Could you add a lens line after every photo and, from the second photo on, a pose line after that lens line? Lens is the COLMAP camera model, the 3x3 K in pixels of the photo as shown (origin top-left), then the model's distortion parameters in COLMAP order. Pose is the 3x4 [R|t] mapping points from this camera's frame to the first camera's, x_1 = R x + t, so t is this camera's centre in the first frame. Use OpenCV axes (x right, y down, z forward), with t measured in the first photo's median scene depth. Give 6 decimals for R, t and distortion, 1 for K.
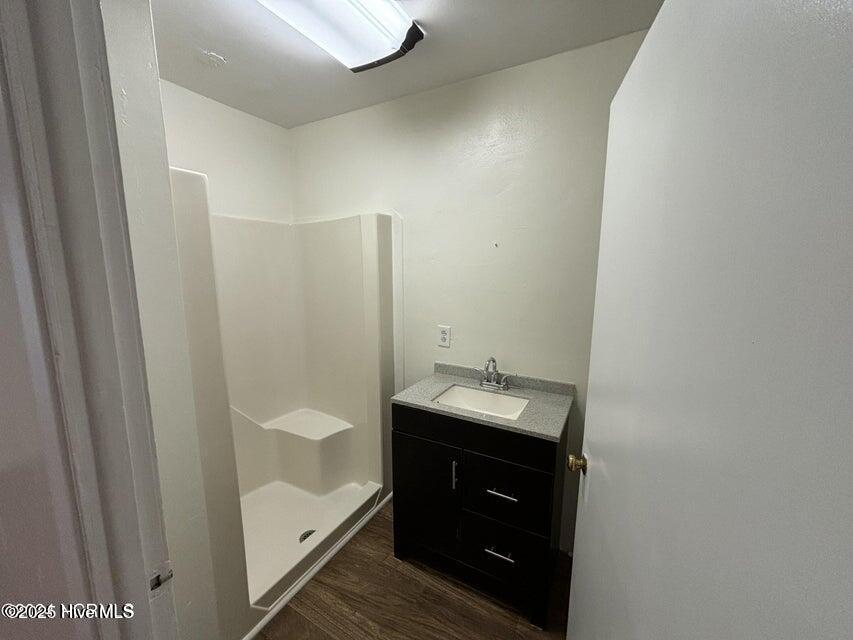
lens RADIAL K [[340.4, 0, 426.5], [0, 340.4, 320.0], [0, 0, 1]] dist [-0.000904, -0.000383]
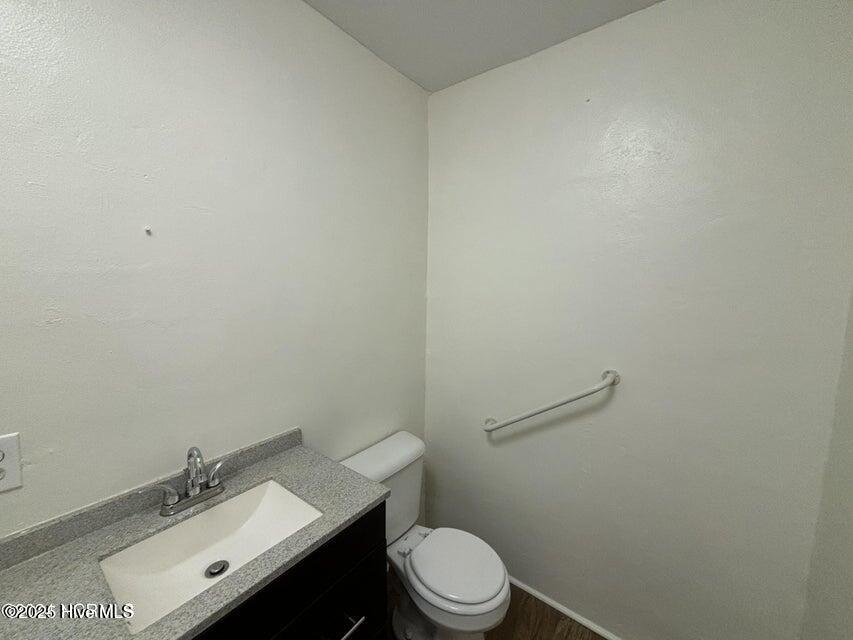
lens RADIAL K [[340.4, 0, 426.5], [0, 340.4, 320.0], [0, 0, 1]] dist [-0.000904, -0.000383]
pose [[0.134538, -0.117980, 0.983860, -0.248982], [0.147727, 0.984179, 0.097818, -0.081340], [-0.979835, 0.132183, 0.149839, 0.542720]]
